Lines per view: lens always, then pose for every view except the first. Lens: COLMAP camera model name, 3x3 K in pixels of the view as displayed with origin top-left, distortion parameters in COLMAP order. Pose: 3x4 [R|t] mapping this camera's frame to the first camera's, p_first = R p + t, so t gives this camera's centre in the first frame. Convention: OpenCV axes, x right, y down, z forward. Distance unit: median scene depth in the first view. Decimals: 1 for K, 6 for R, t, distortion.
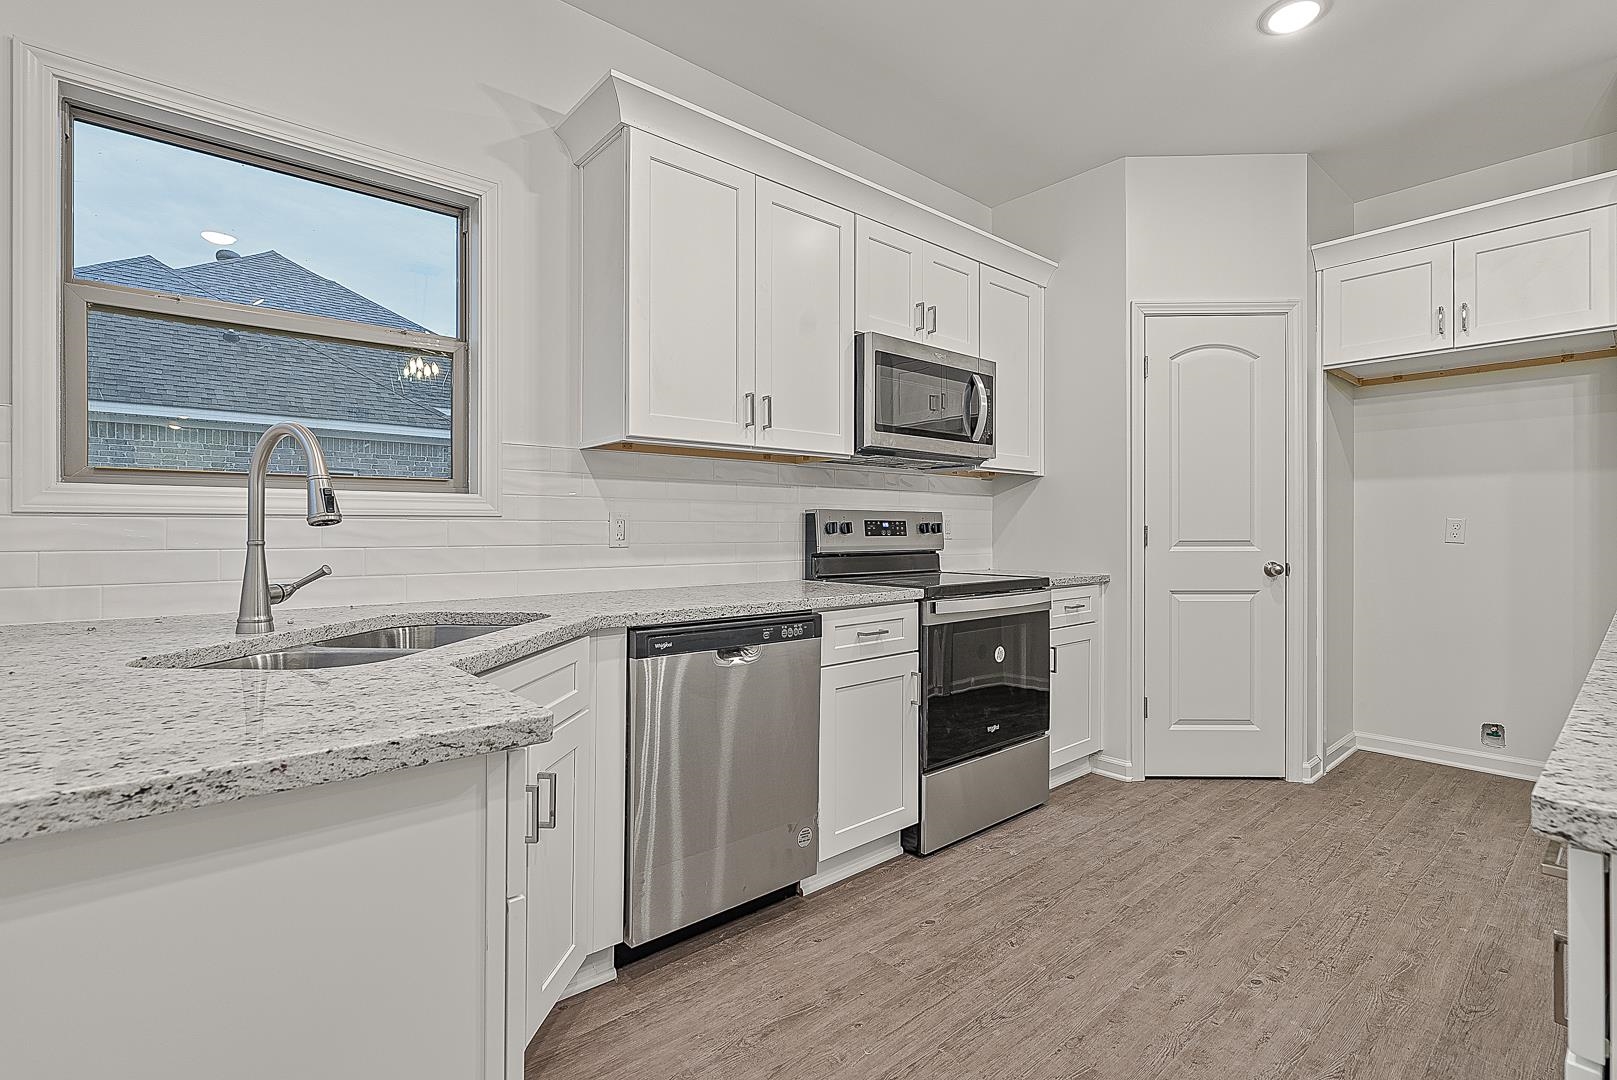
lens RADIAL K [[749.6, 0, 811.8], [0, 749.6, 529.3], [0, 0, 1]] dist [-0.004133, -0.000140]
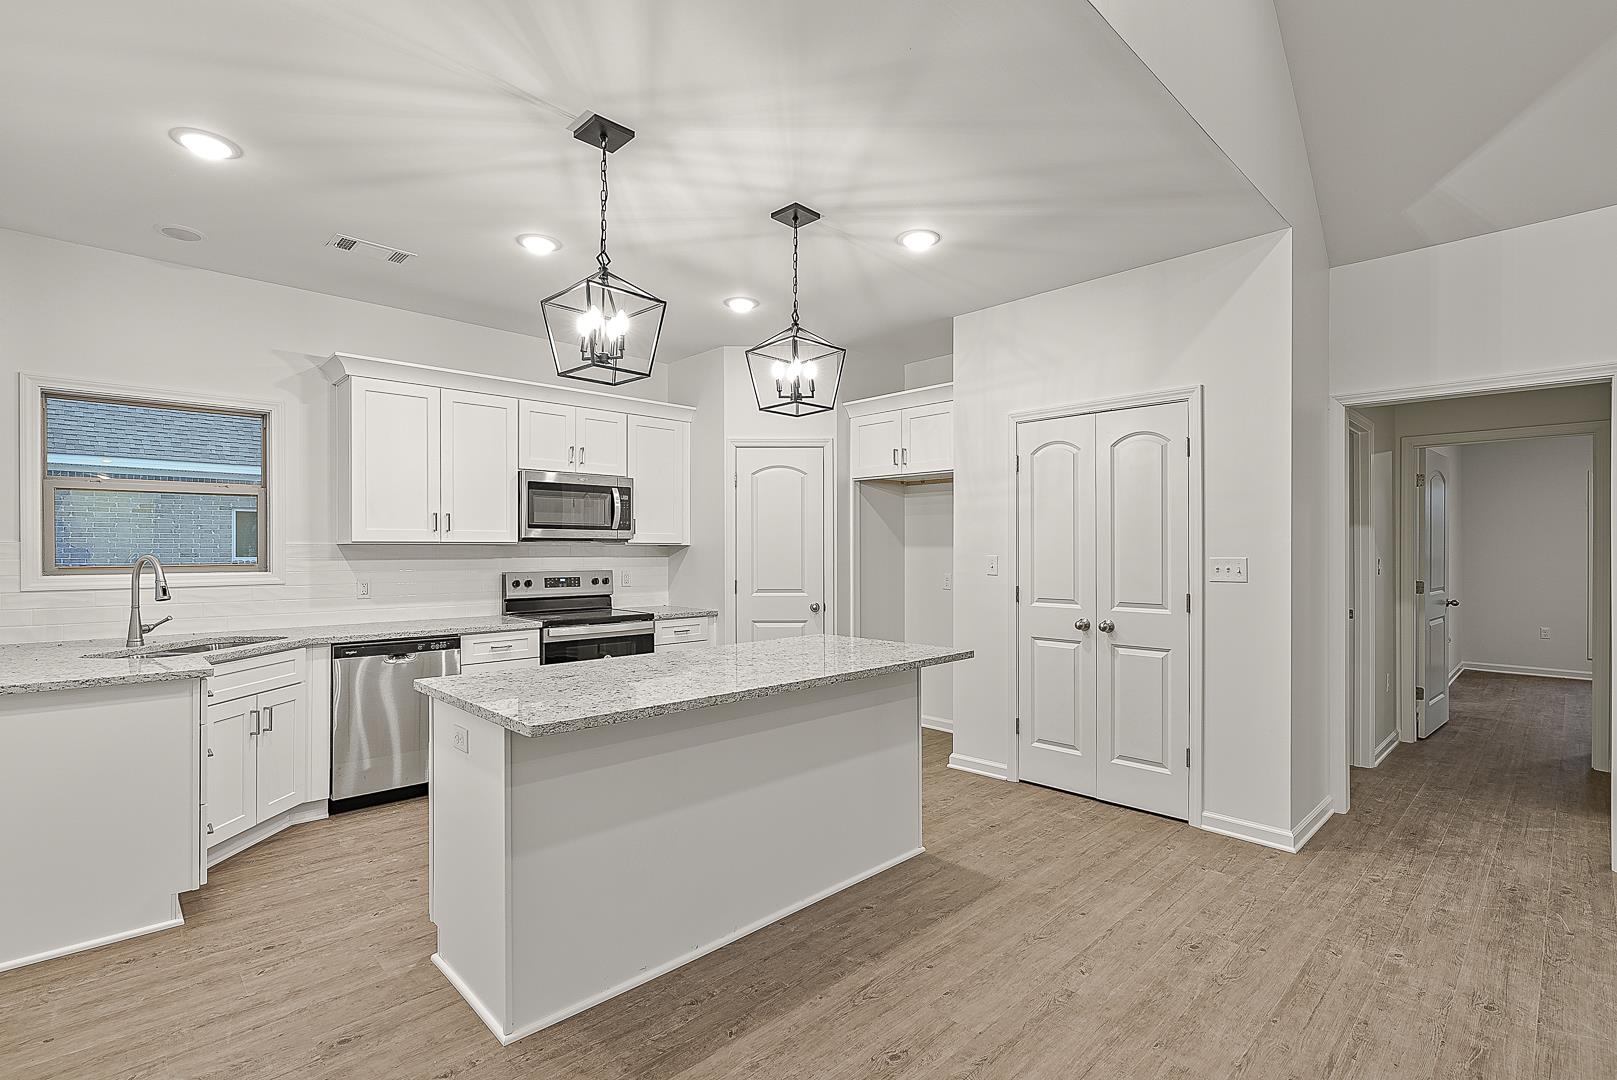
lens RADIAL K [[753.8, 0, 803.5], [0, 753.8, 552.9], [0, 0, 1]] dist [-0.001273, 0.000841]
pose [[0.999264, 0.001379, 0.038343, 0.625871], [-0.001632, 0.999977, 0.006565, -0.085676], [-0.038333, -0.006623, 0.999243, -0.713507]]
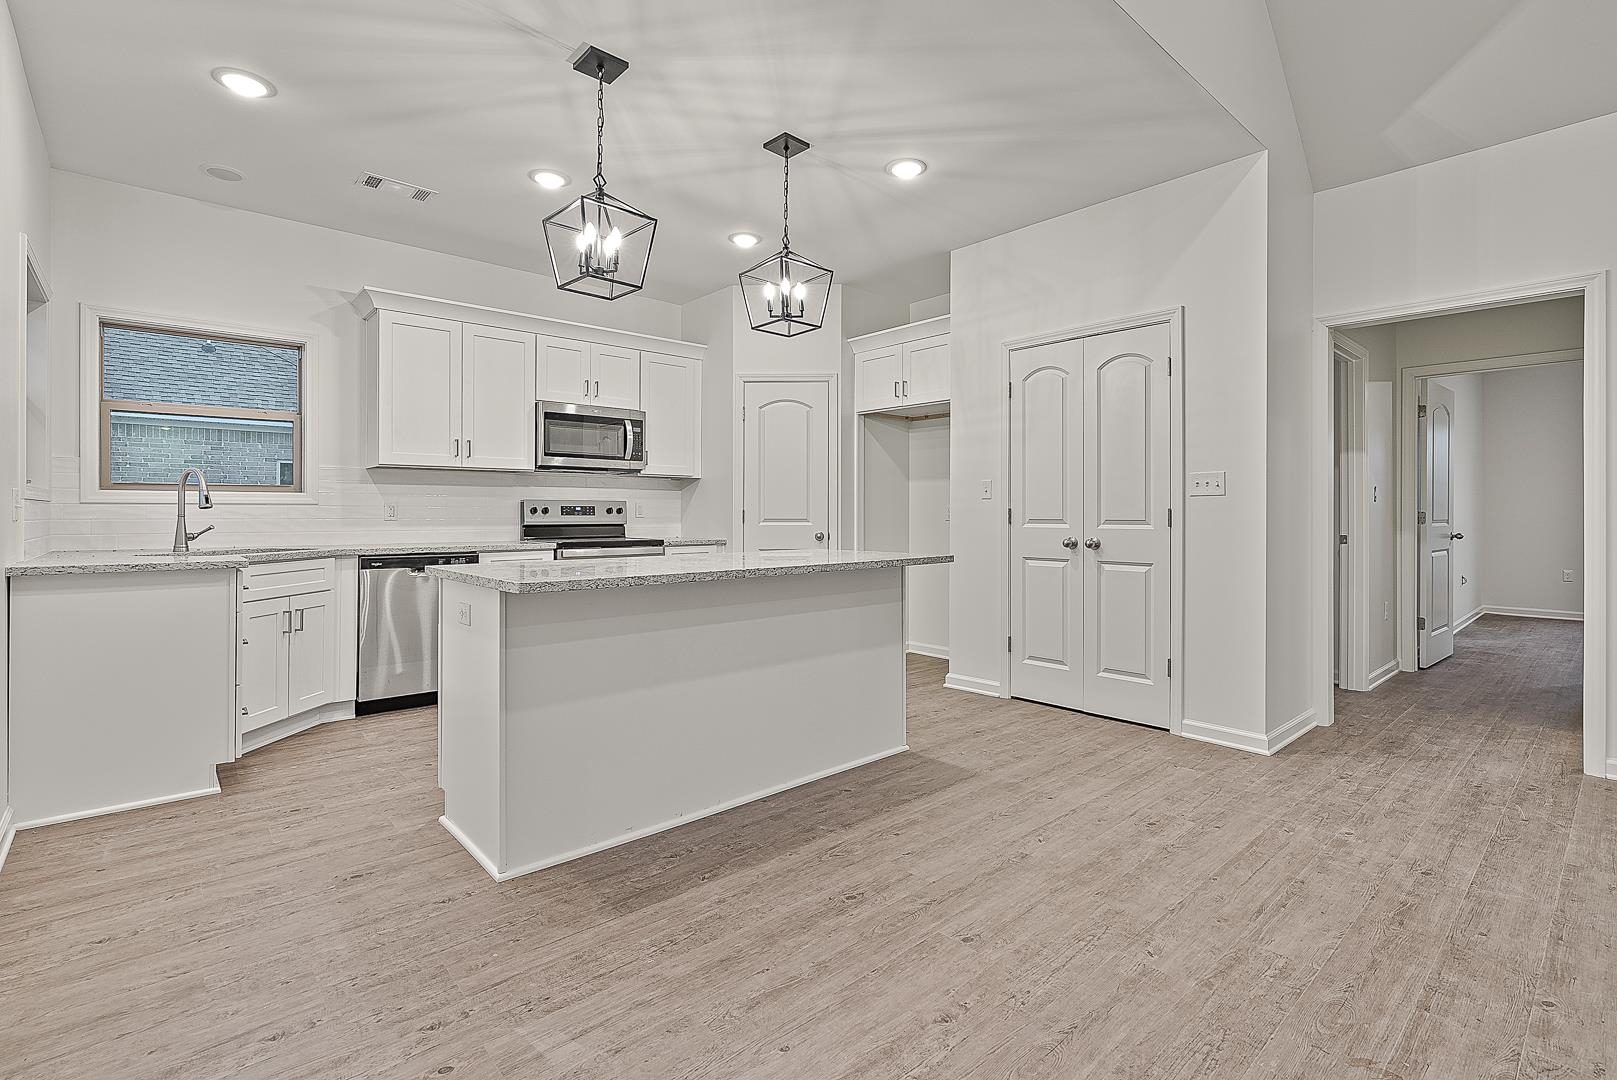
lens RADIAL K [[752.7, 0, 806.7], [0, 752.7, 514.8], [0, 0, 1]] dist [-0.000701, -0.000156]
pose [[0.999994, 0.003467, 0.000114, 0.693414], [-0.003467, 0.999989, 0.003014, 0.001094], [-0.000103, -0.003015, 0.999995, -0.778968]]
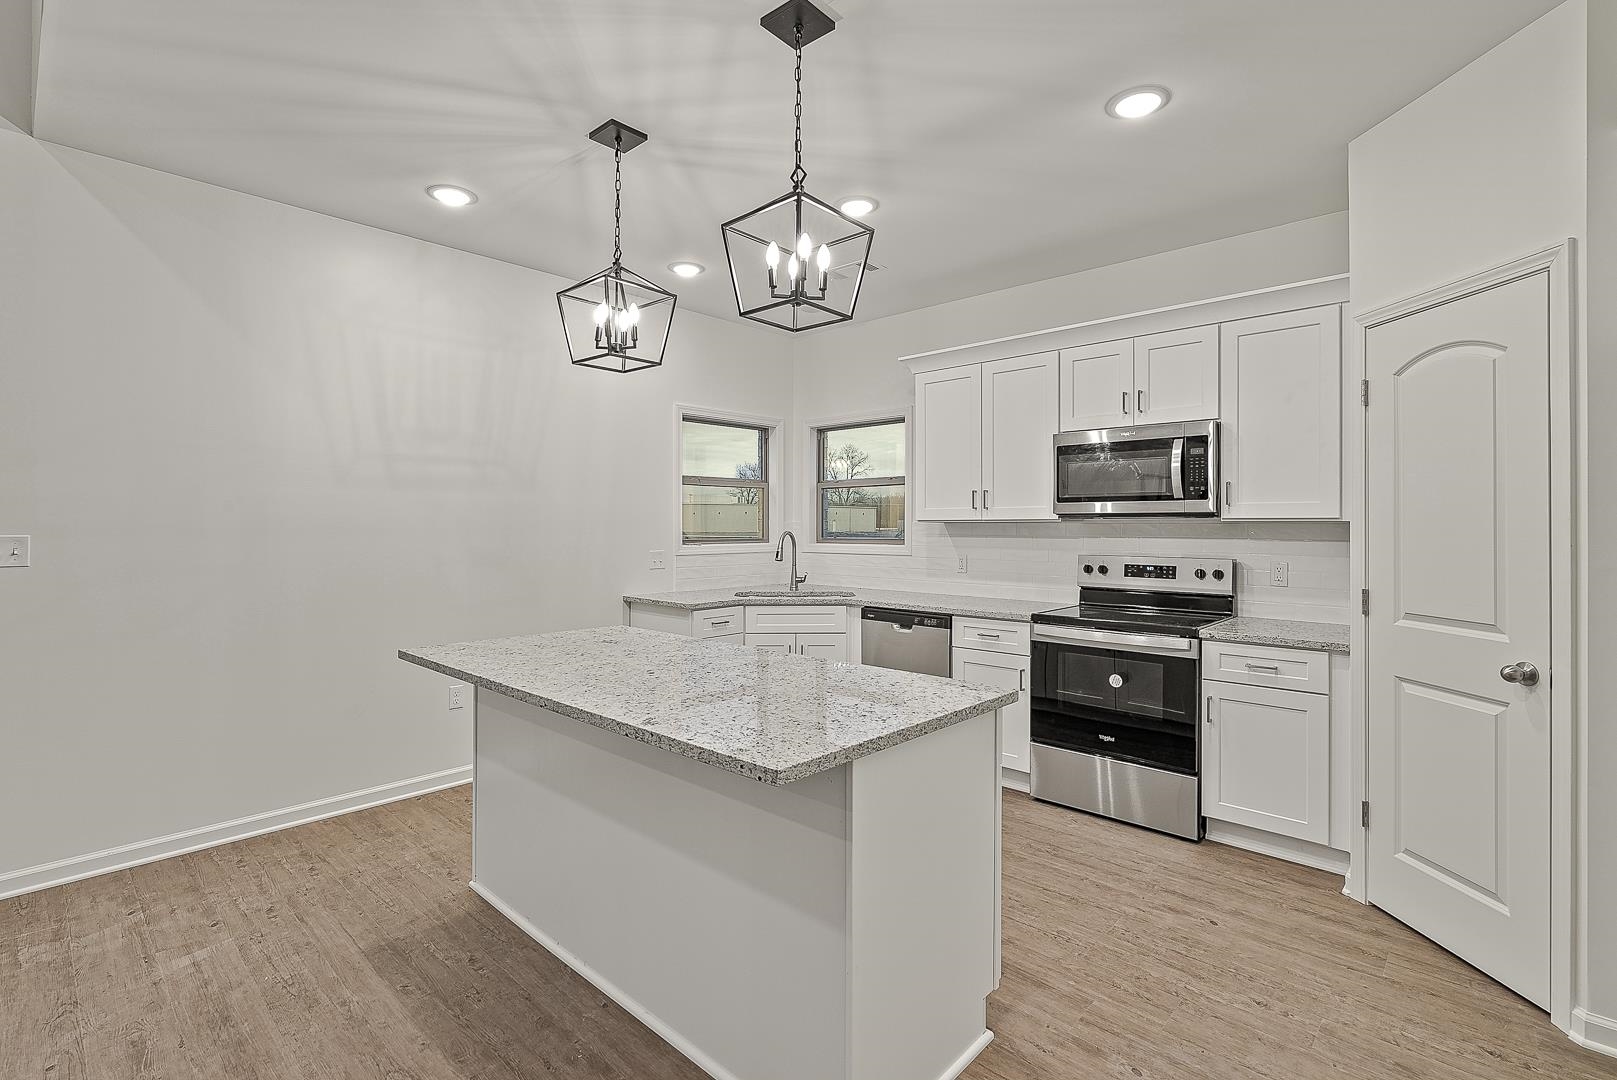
lens RADIAL K [[741.7, 0, 808.8], [0, 741.7, 522.6], [0, 0, 1]] dist [-0.001913, 0.000402]
pose [[0.093405, -0.001619, -0.995627, 1.402860], [0.000839, 0.999998, -0.001548, -0.089421], [0.995628, -0.000690, 0.093406, 0.389095]]
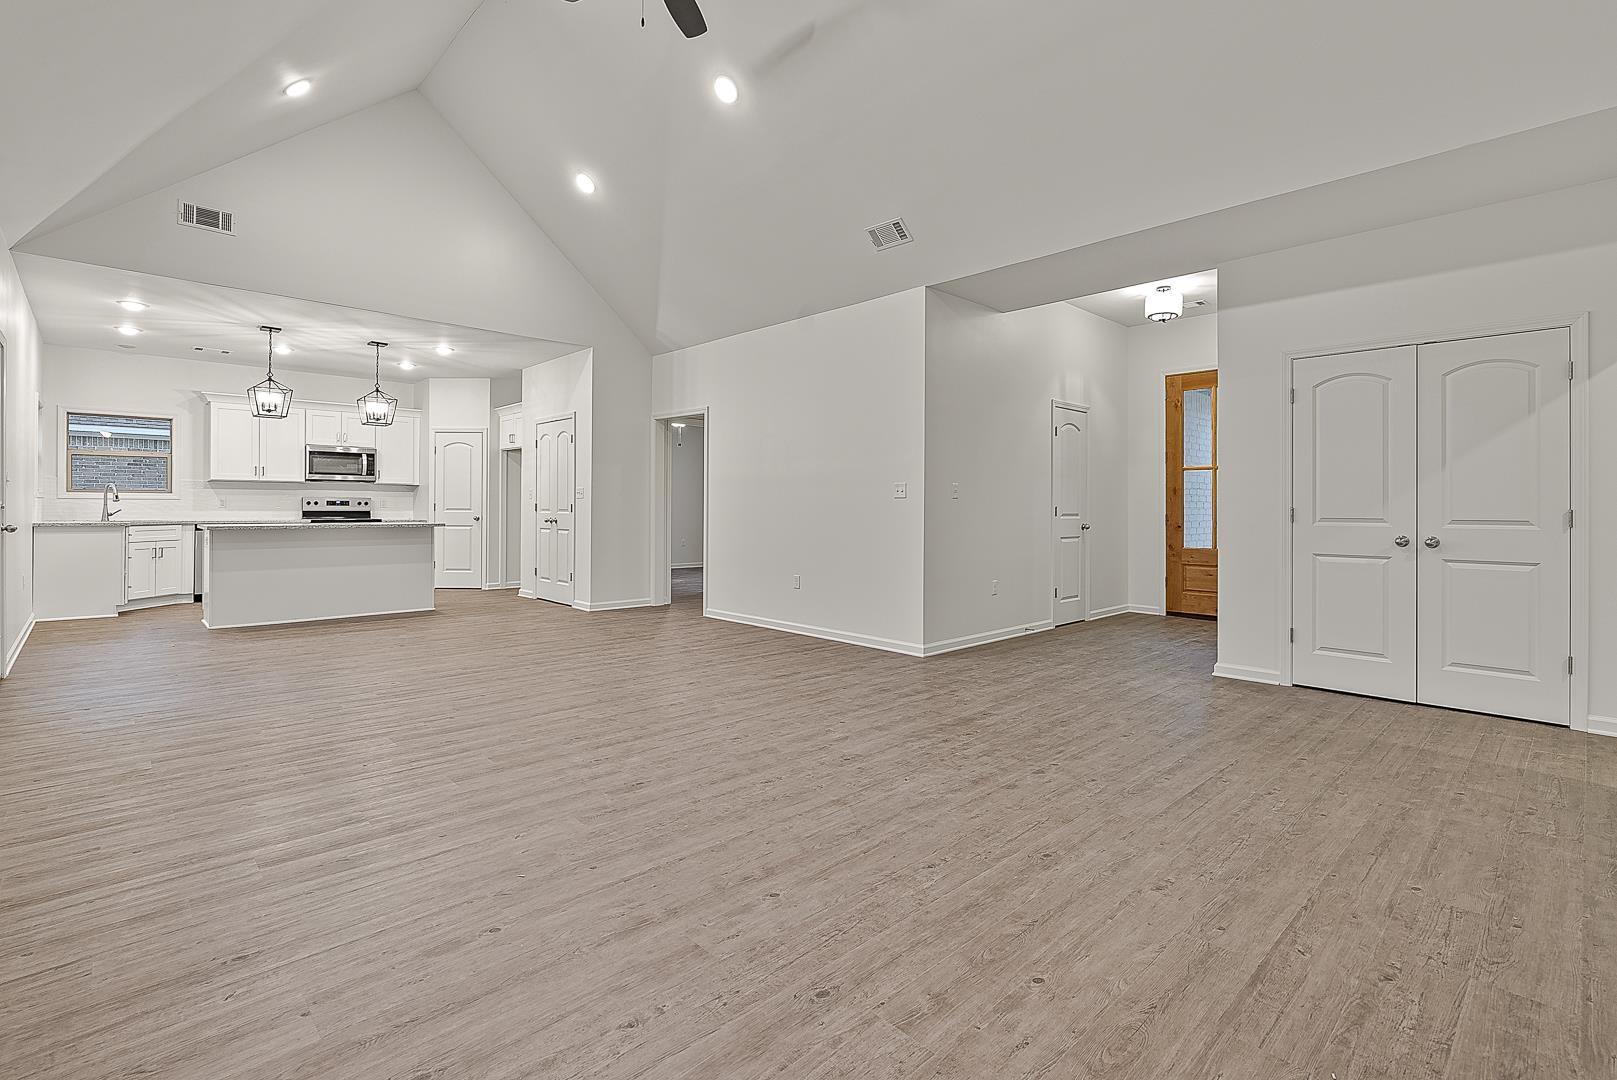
lens RADIAL K [[739.5, 0, 823.8], [0, 739.5, 510.9], [0, 0, 1]] dist [-0.012539, 0.000440]
pose [[0.998443, 0.008704, 0.055097, 2.164006], [-0.009091, 0.999936, 0.006777, -0.009937], [-0.055035, -0.007268, 0.998458, -2.377192]]
